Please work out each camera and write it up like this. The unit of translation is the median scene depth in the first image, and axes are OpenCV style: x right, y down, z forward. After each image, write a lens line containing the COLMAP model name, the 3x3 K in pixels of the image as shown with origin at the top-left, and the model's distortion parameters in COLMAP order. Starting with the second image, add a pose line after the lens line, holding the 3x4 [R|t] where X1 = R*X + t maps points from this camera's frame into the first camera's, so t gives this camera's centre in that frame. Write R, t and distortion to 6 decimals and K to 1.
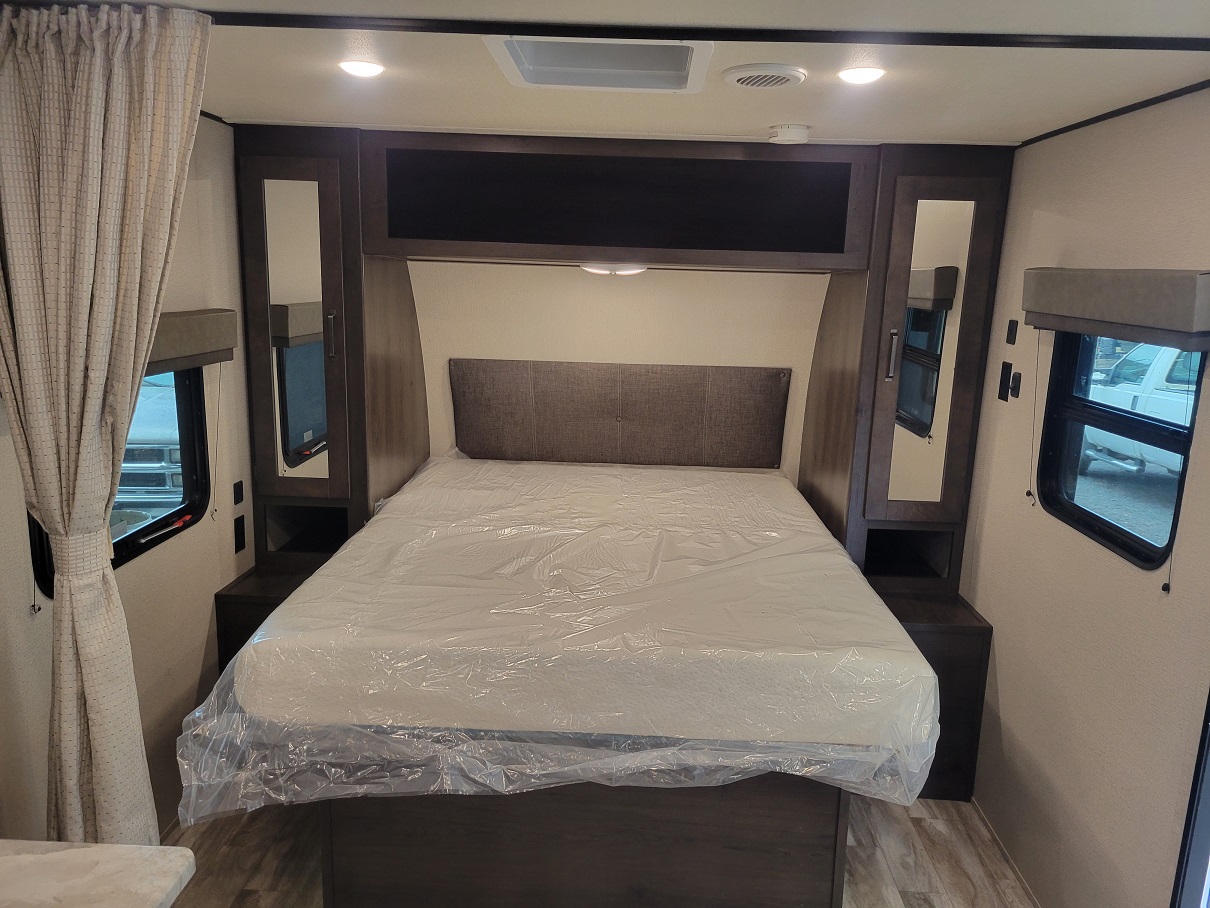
lens RADIAL K [[890.1, 0, 605.7], [0, 890.1, 461.1], [0, 0, 1]] dist [0.065074, -0.042815]
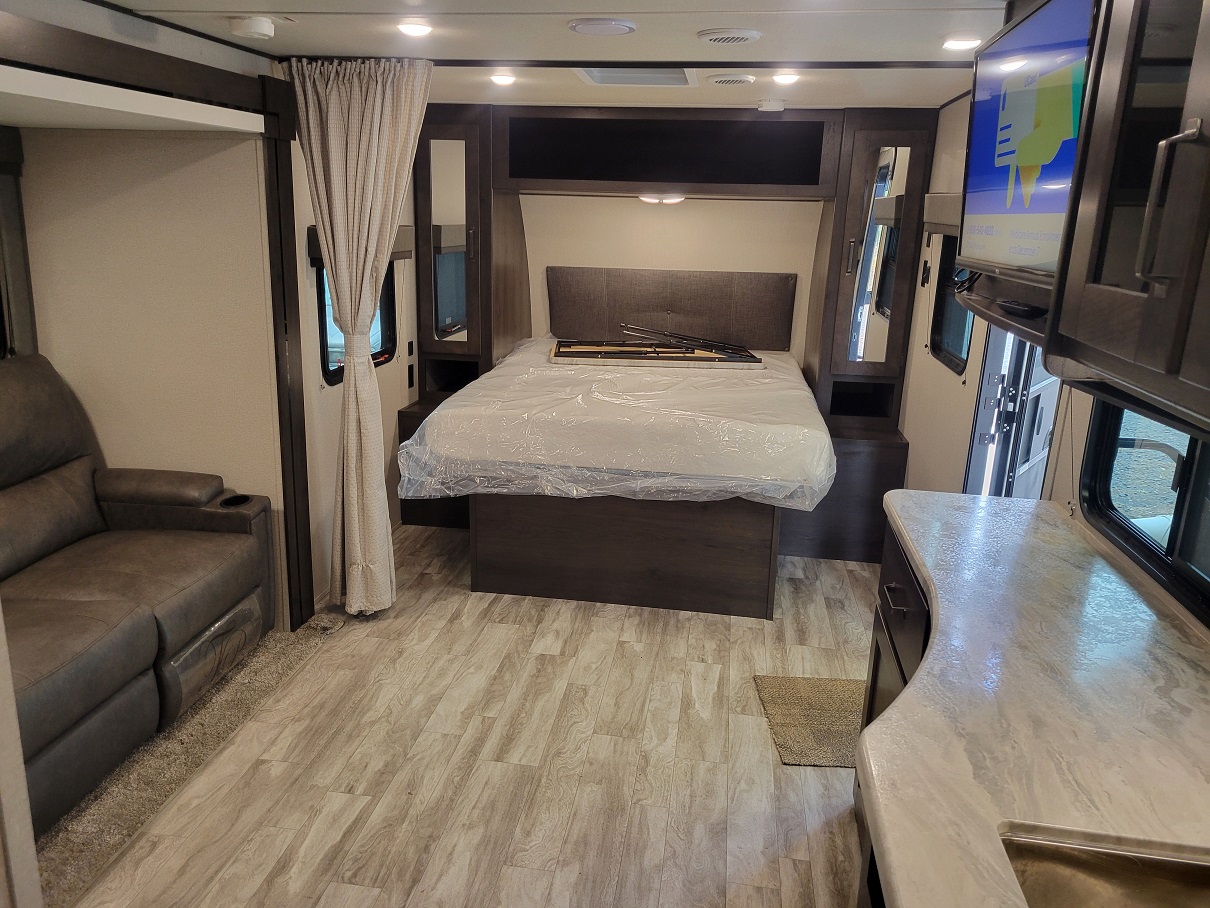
lens RADIAL K [[912.9, 0, 590.6], [0, 912.9, 458.4], [0, 0, 1]] dist [0.071292, -0.001119]
pose [[0.992399, 0.028301, -0.119760, 0.091602], [-0.022292, 0.998439, 0.051219, 0.139472], [0.121023, -0.048160, 0.991481, -0.538116]]
